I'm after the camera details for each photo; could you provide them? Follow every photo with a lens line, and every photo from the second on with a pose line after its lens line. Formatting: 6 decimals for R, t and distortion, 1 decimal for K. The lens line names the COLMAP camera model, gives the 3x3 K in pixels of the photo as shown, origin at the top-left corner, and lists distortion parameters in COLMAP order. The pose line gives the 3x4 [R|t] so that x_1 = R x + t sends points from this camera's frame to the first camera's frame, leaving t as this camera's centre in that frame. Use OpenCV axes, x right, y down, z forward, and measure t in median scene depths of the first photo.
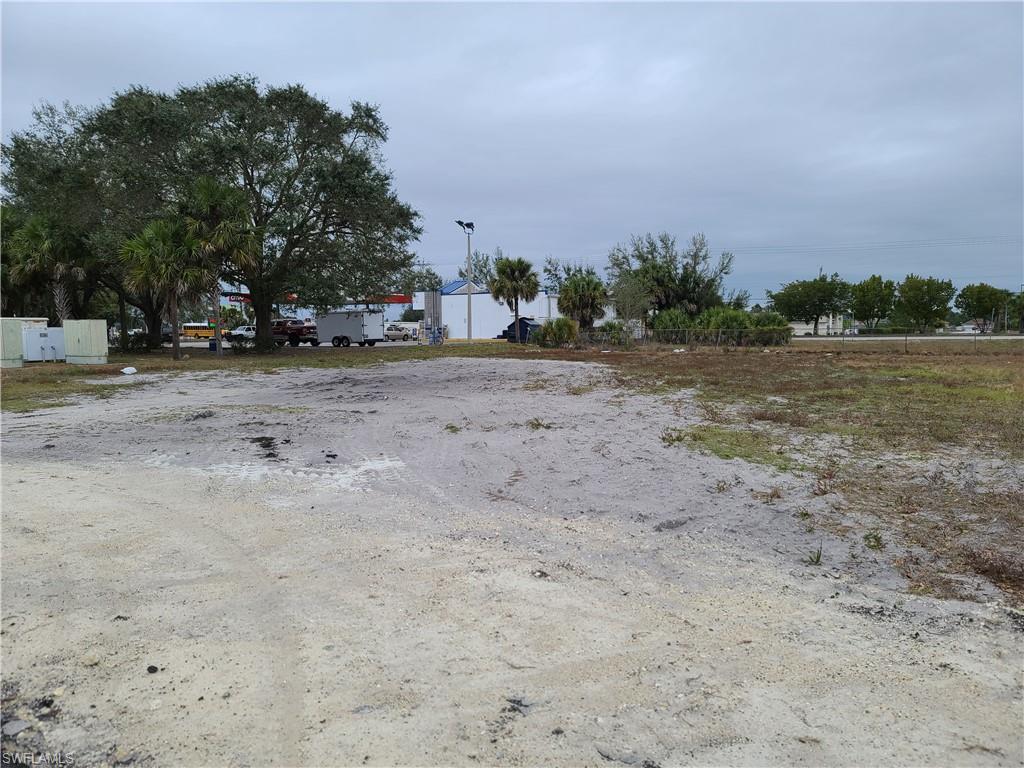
lens RADIAL K [[750.1, 0, 504.8], [0, 750.1, 378.1], [0, 0, 1]] dist [0.096641, -0.080144]
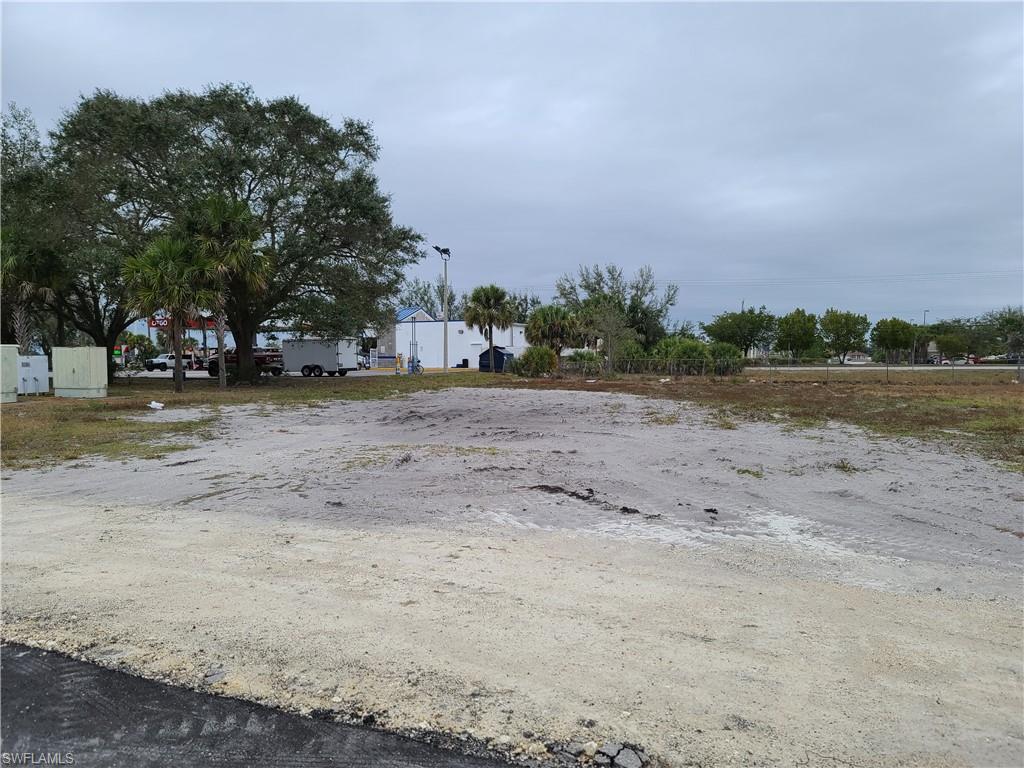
lens RADIAL K [[750.1, 0, 504.8], [0, 750.1, 378.1], [0, 0, 1]] dist [0.096641, -0.080144]
pose [[0.988826, -0.000407, 0.149076, -0.111481], [0.006086, 0.999273, -0.037638, -0.002638], [-0.148952, 0.038125, 0.988109, 0.036591]]
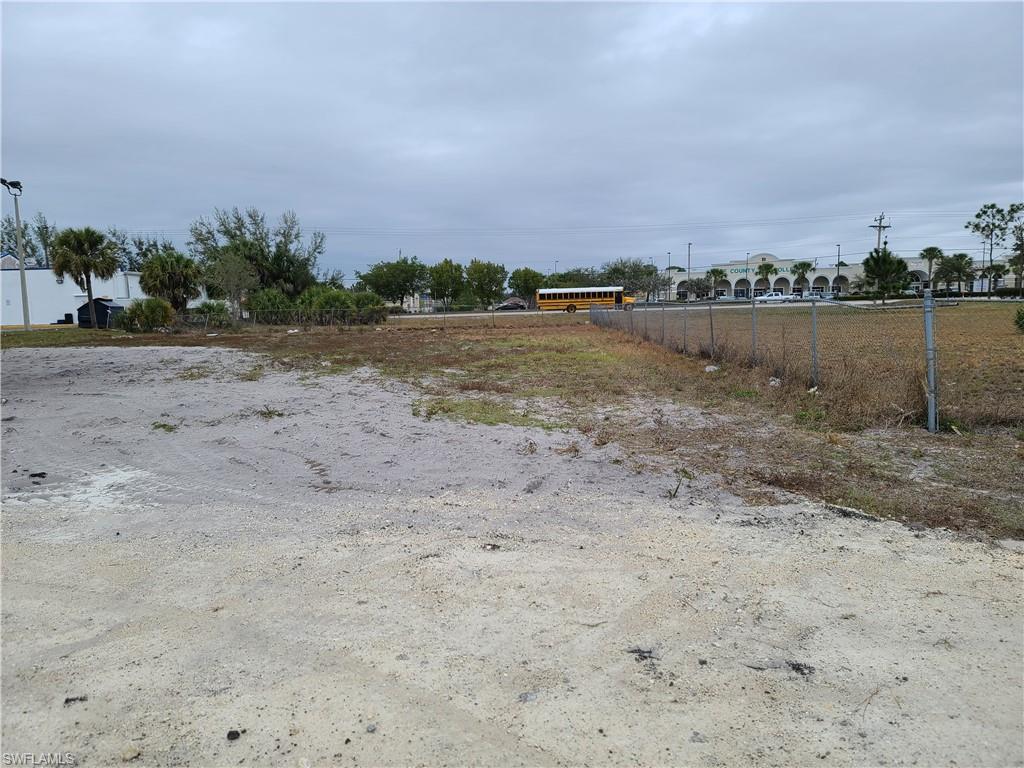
lens RADIAL K [[753.7, 0, 509.1], [0, 753.7, 383.3], [0, 0, 1]] dist [0.093064, -0.079137]
pose [[0.849961, -0.071219, 0.522009, -0.042860], [0.054470, 0.997390, 0.047387, -0.000572], [-0.524022, -0.011843, 0.851622, 0.012114]]
